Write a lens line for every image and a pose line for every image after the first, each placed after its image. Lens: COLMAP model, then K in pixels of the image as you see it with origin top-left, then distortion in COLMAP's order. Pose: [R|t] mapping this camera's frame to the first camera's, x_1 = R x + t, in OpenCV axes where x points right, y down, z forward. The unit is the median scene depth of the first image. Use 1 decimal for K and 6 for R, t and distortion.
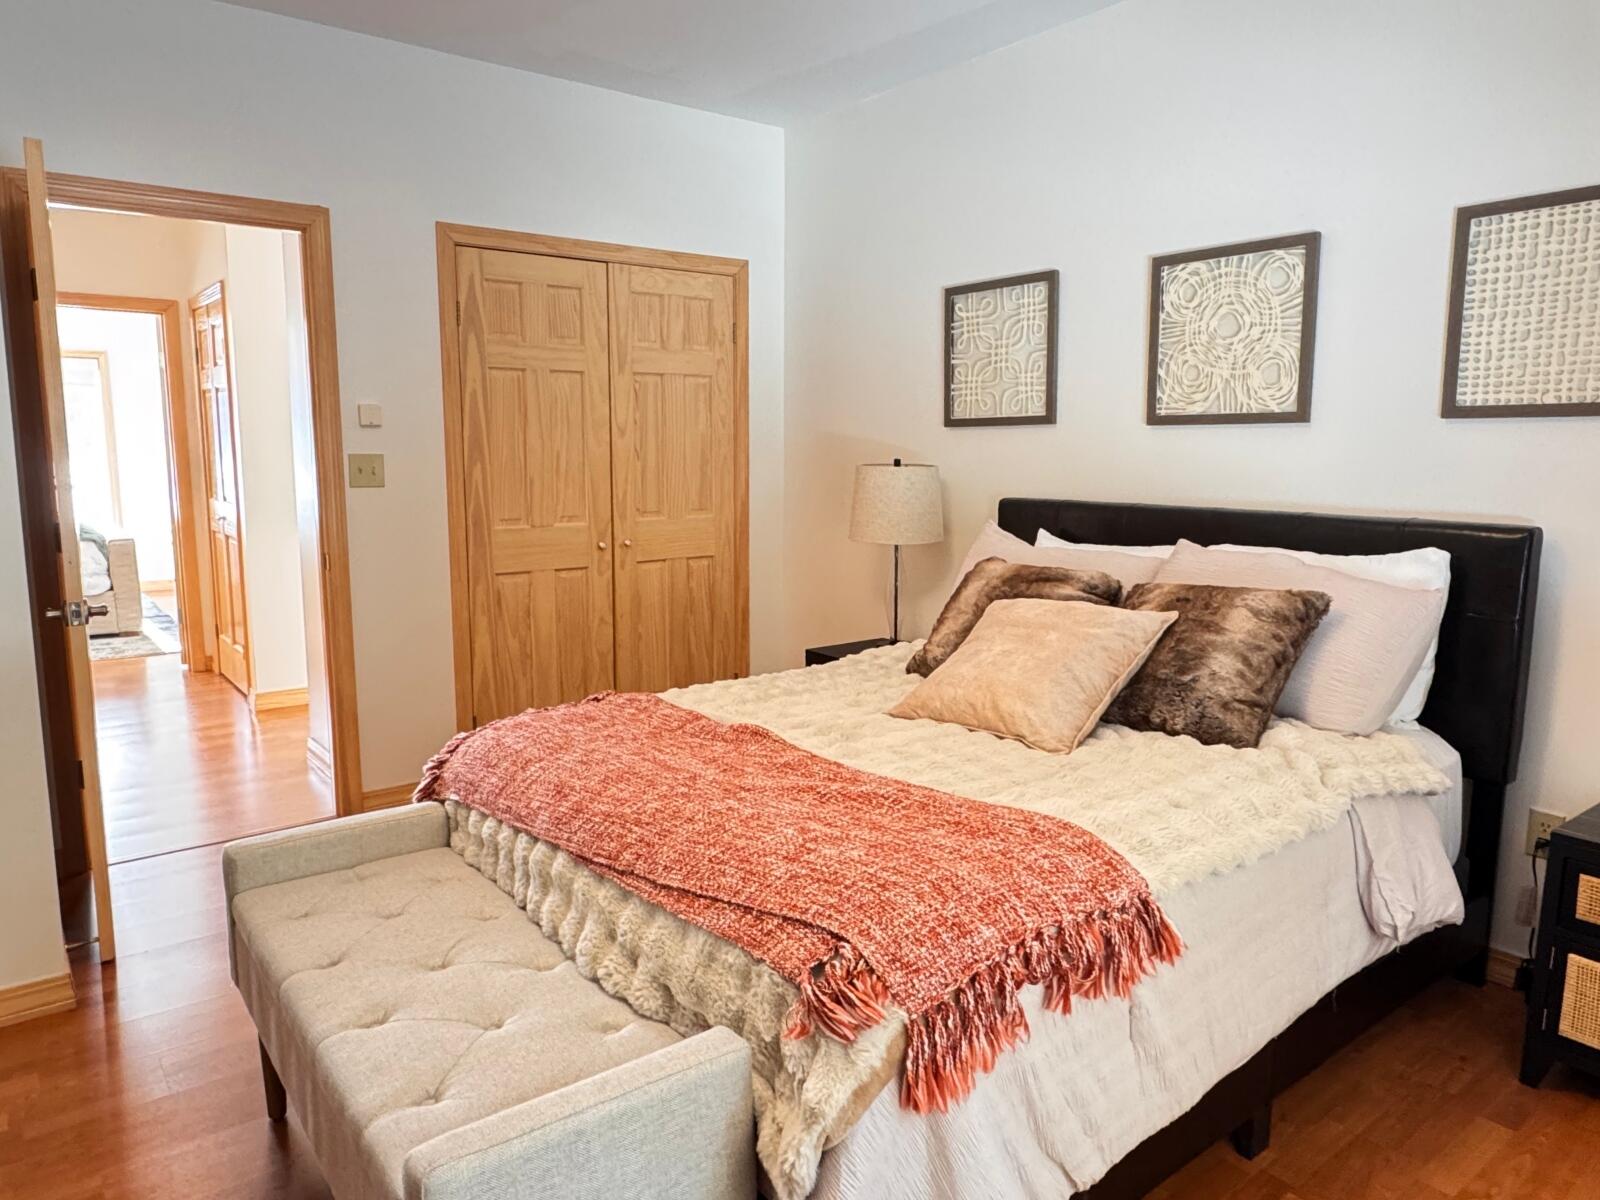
lens RADIAL K [[1015.0, 0, 801.4], [0, 1015.0, 596.2], [0, 0, 1]] dist [-0.003026, 0.003842]
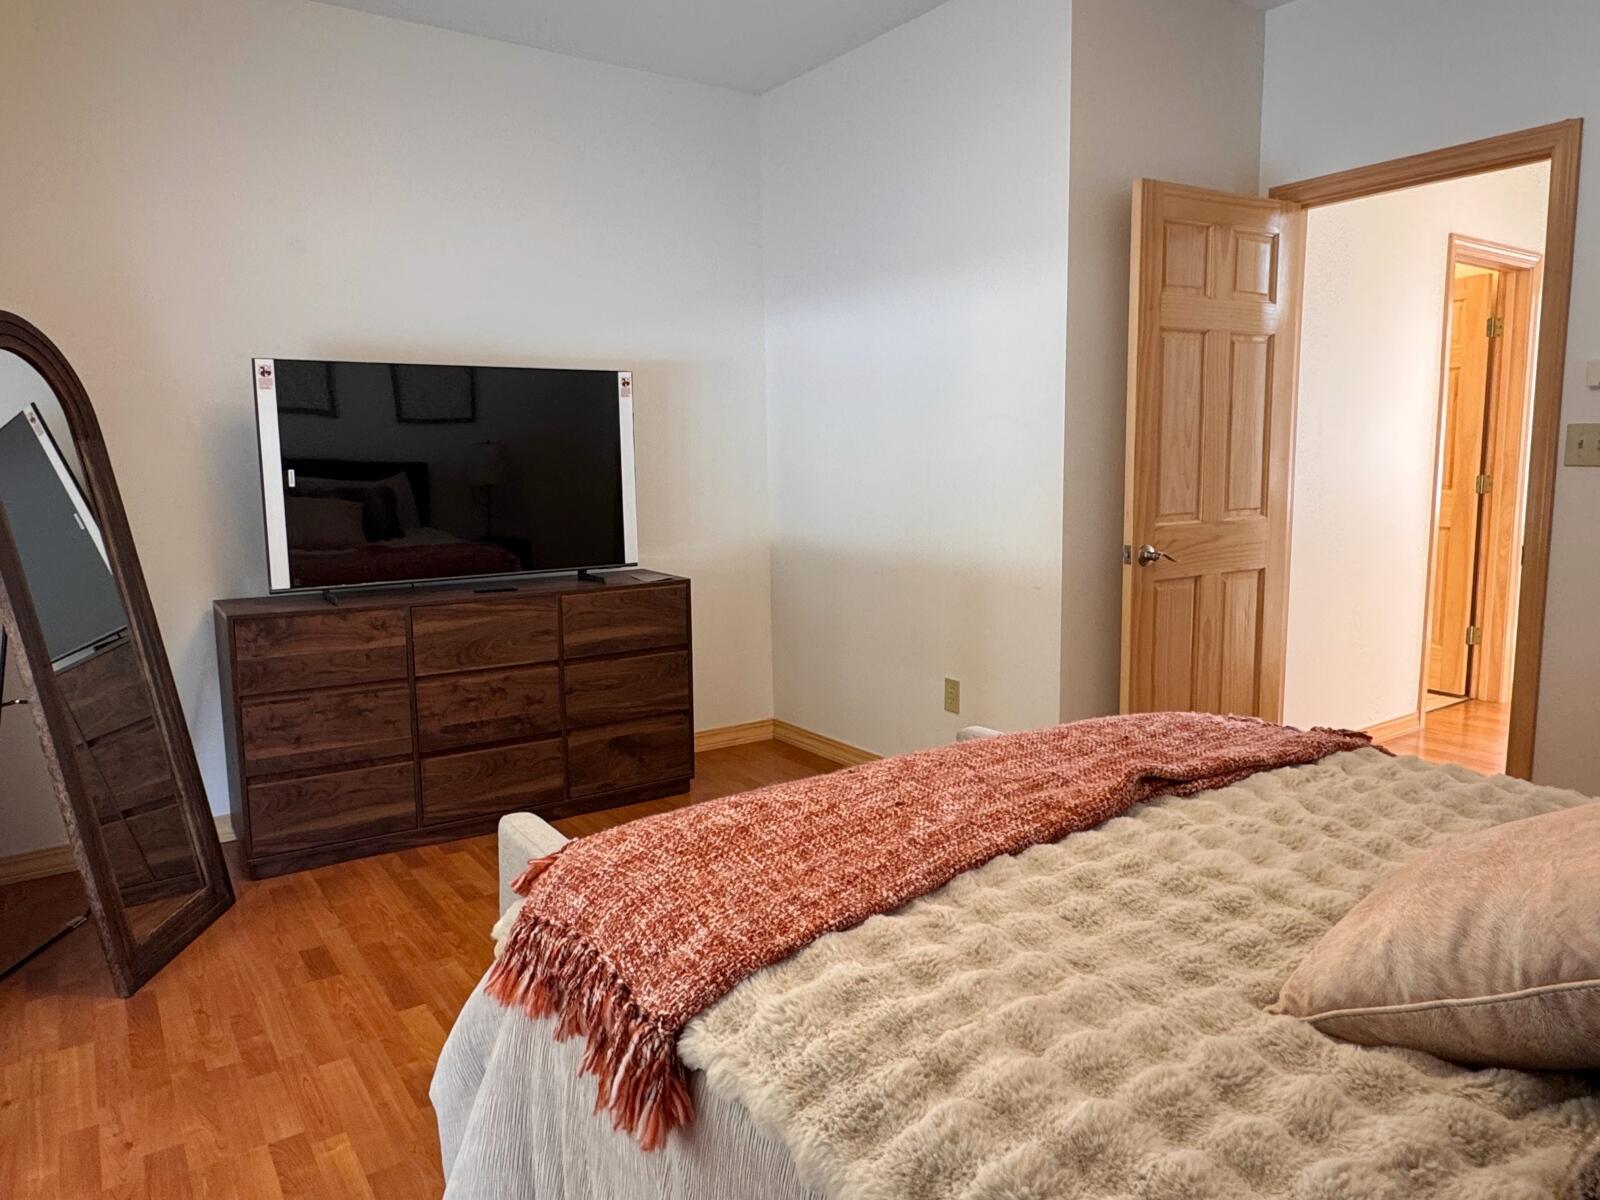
lens RADIAL K [[1015.0, 0, 800.5], [0, 1015.0, 597.0], [0, 0, 1]] dist [-0.003026, 0.003842]
pose [[-0.028489, 0.126040, -0.991616, 0.823841], [-0.126571, 0.983579, 0.128655, -0.068594], [0.991548, 0.129175, -0.012068, 0.912107]]
